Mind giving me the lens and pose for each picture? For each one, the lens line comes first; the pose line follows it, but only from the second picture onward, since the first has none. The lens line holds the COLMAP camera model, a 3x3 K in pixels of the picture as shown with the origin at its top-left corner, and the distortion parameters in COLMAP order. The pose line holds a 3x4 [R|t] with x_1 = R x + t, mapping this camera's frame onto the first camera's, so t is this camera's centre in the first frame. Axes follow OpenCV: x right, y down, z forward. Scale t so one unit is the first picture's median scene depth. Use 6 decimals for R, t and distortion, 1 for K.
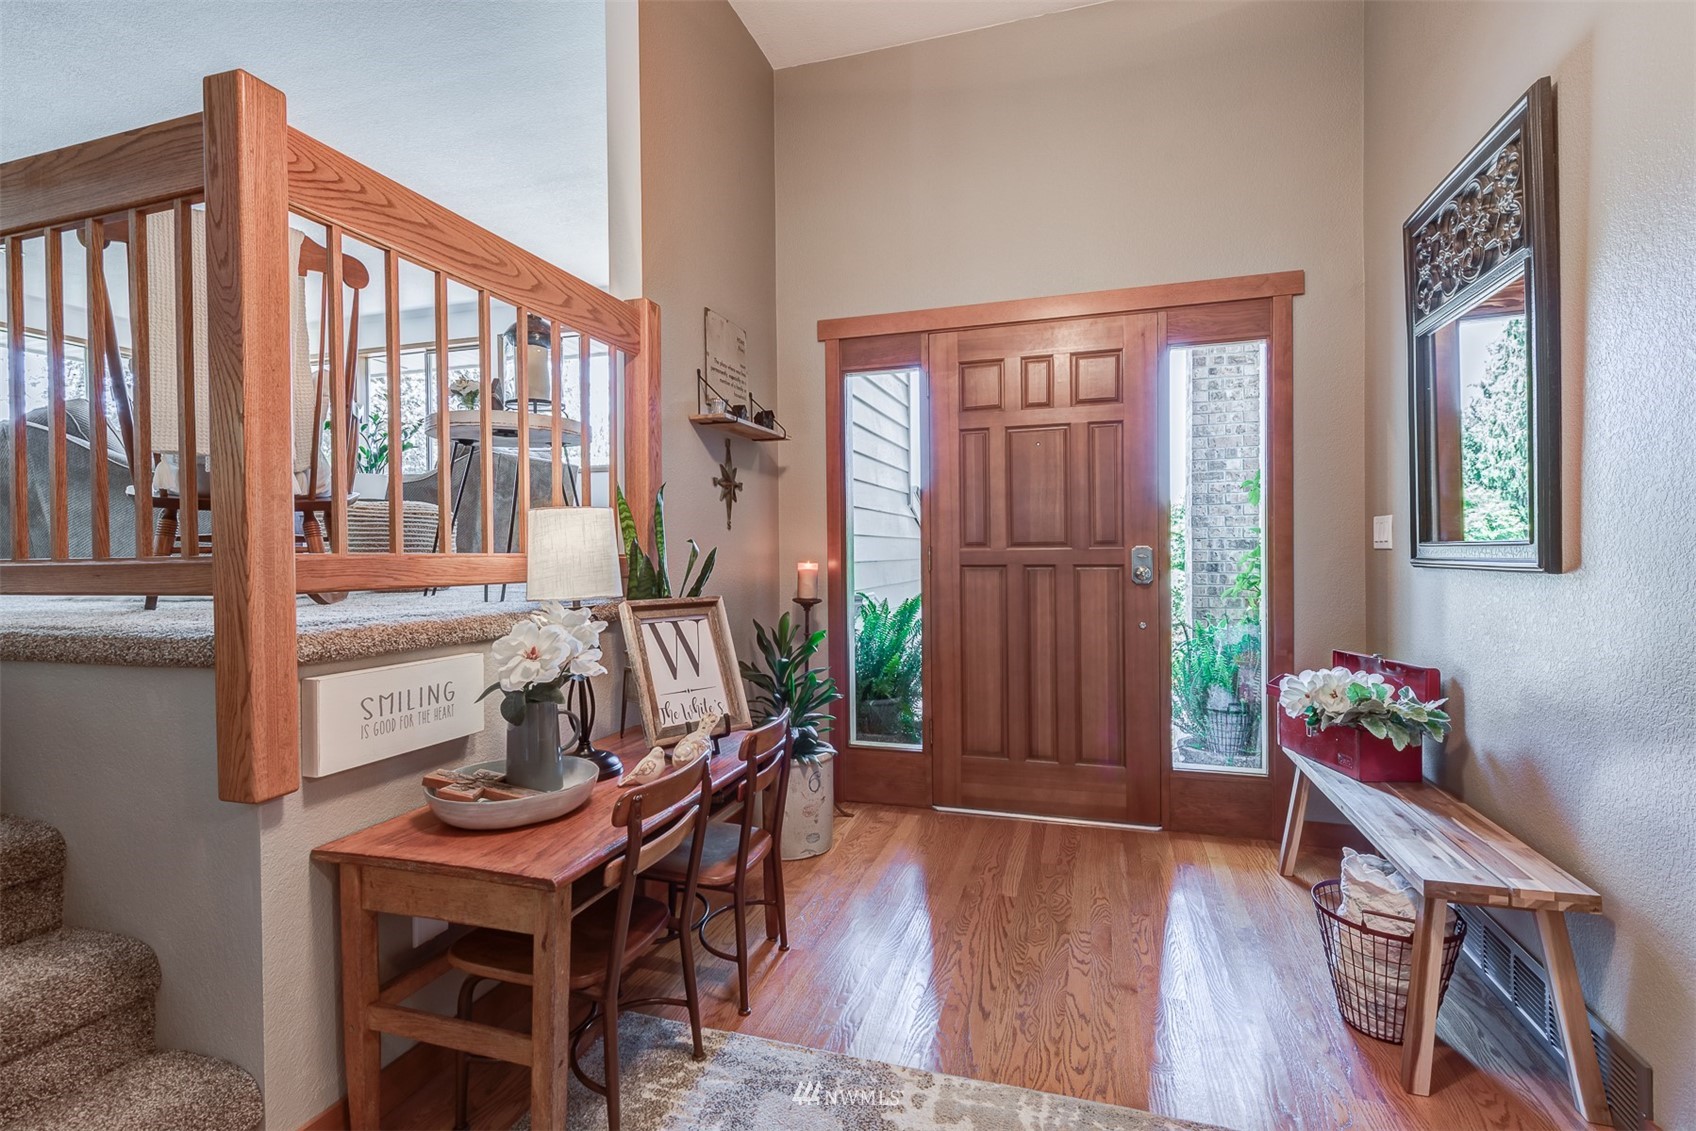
lens RADIAL K [[783.7, 0, 855.4], [0, 783.7, 559.3], [0, 0, 1]] dist [0.002064, -0.001728]
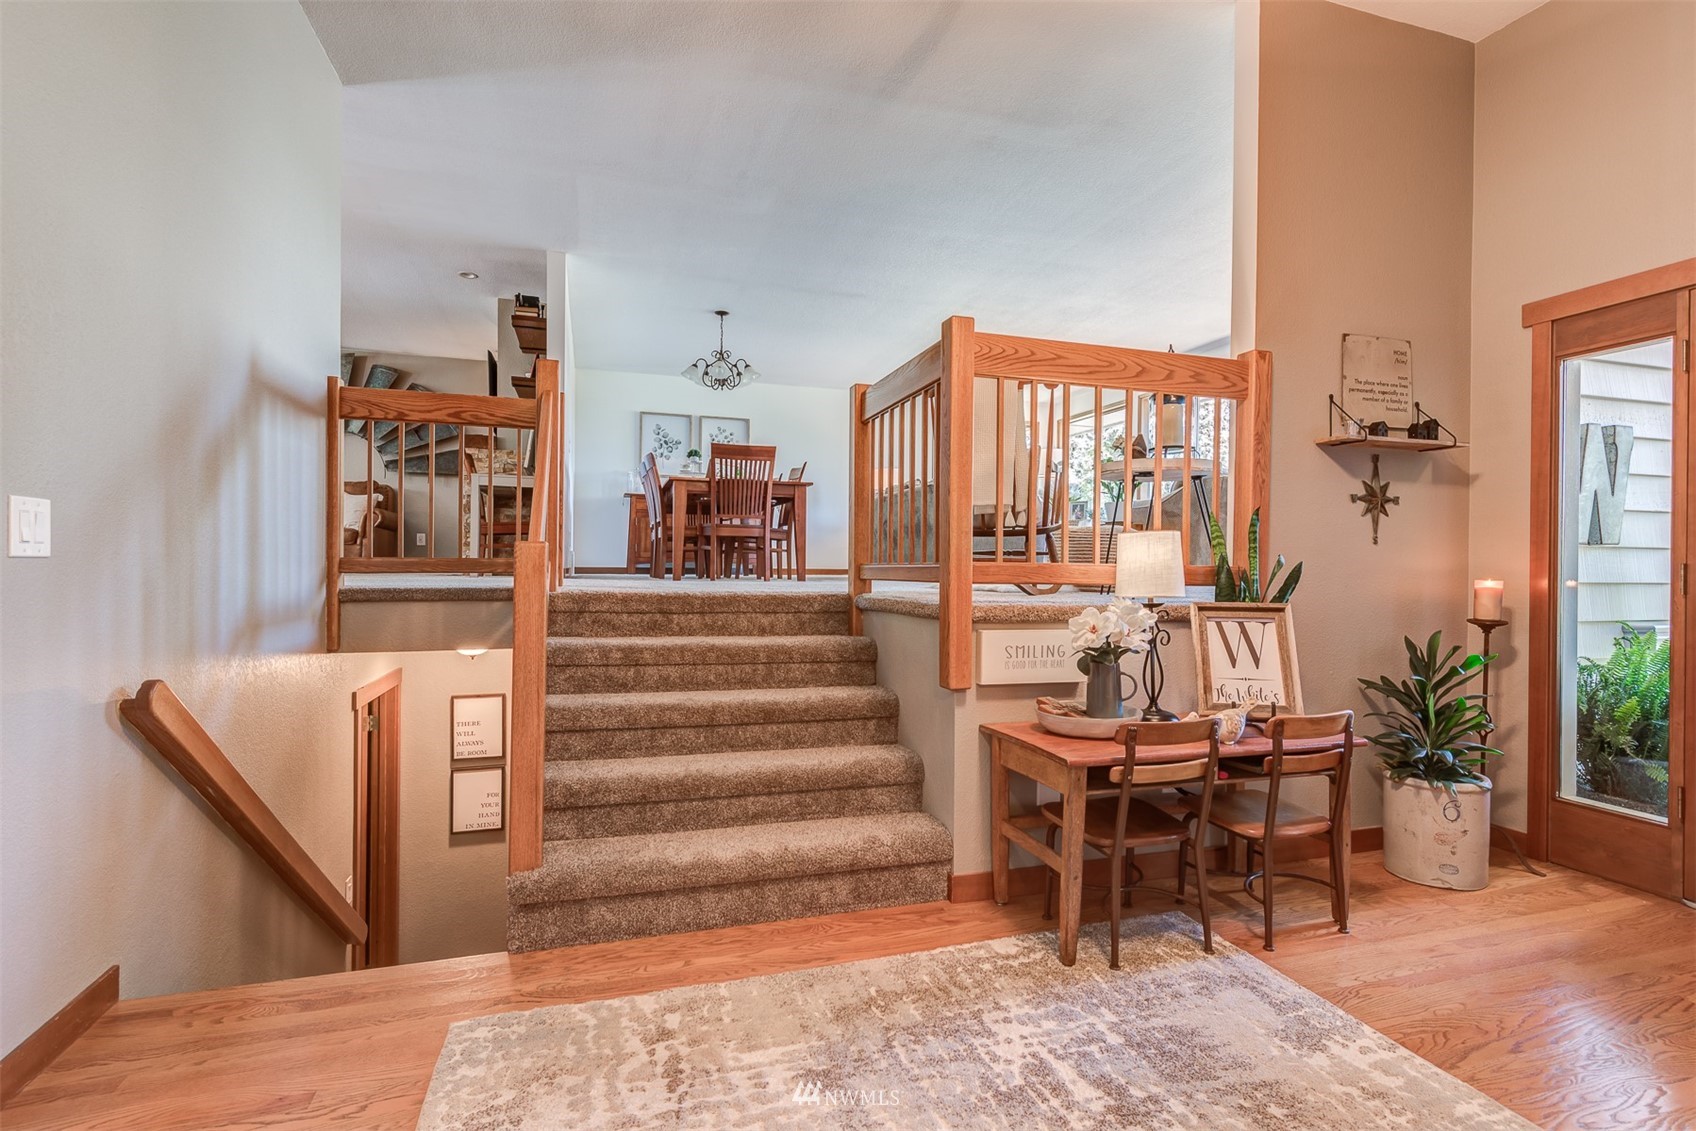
lens RADIAL K [[822.7, 0, 841.9], [0, 822.7, 569.8], [0, 0, 1]] dist [-0.004147, -0.000878]
pose [[0.559559, 0.018961, -0.828573, 0.486954], [-0.021659, 0.999731, 0.008251, 0.001067], [0.828507, 0.013329, 0.559820, -0.235536]]
